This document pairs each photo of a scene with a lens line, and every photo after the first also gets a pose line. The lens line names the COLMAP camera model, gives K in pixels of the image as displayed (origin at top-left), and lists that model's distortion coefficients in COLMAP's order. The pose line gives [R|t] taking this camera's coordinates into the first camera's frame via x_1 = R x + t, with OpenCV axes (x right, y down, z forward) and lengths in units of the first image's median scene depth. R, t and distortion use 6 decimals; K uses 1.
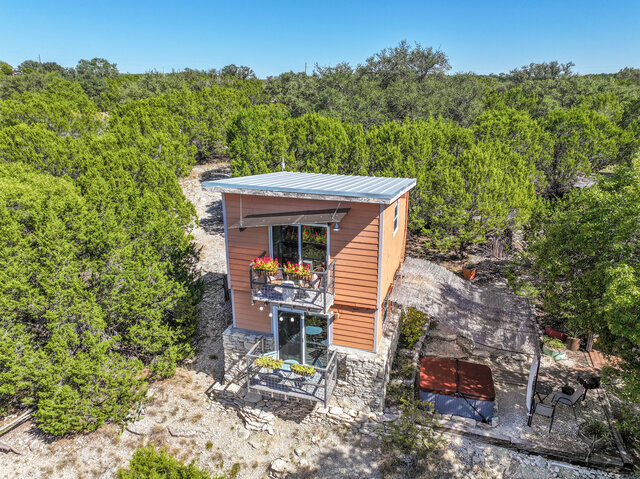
lens RADIAL K [[450.7, 0, 320.0], [0, 450.7, 239.5], [0, 0, 1]] dist [-0.008092, 0.028424]
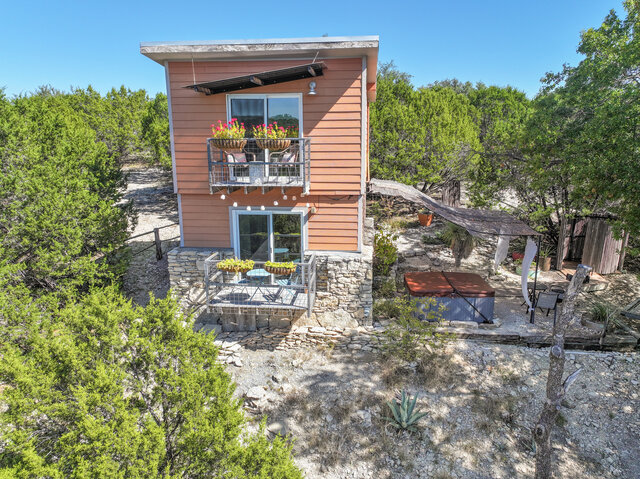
lens RADIAL K [[450.7, 0, 320.0], [0, 450.7, 239.5], [0, 0, 1]] dist [-0.008092, 0.028424]
pose [[0.979601, -0.044324, 0.196005, -0.116432], [0.065381, 0.992603, -0.102300, 0.308398], [-0.190021, 0.113028, 0.975252, 0.185110]]
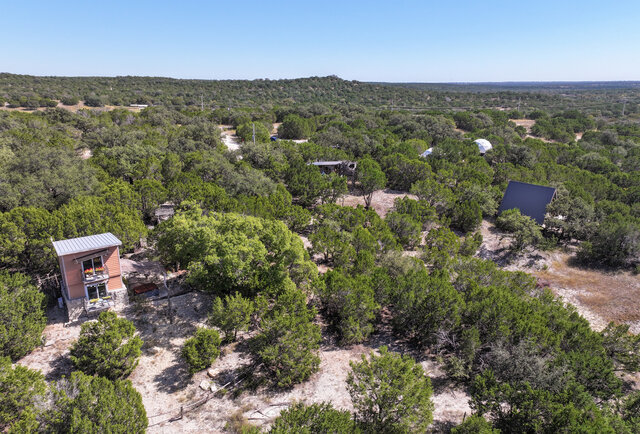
lens RADIAL K [[495.0, 0, 320.0], [0, 495.0, 217.0], [0, 0, 1]] dist [0.076944, 0.000386]
pose [[0.629910, -0.231112, 0.741485, -1.610676], [0.254775, 0.963360, 0.083830, -0.198861], [-0.733691, 0.136107, 0.665712, -2.655396]]
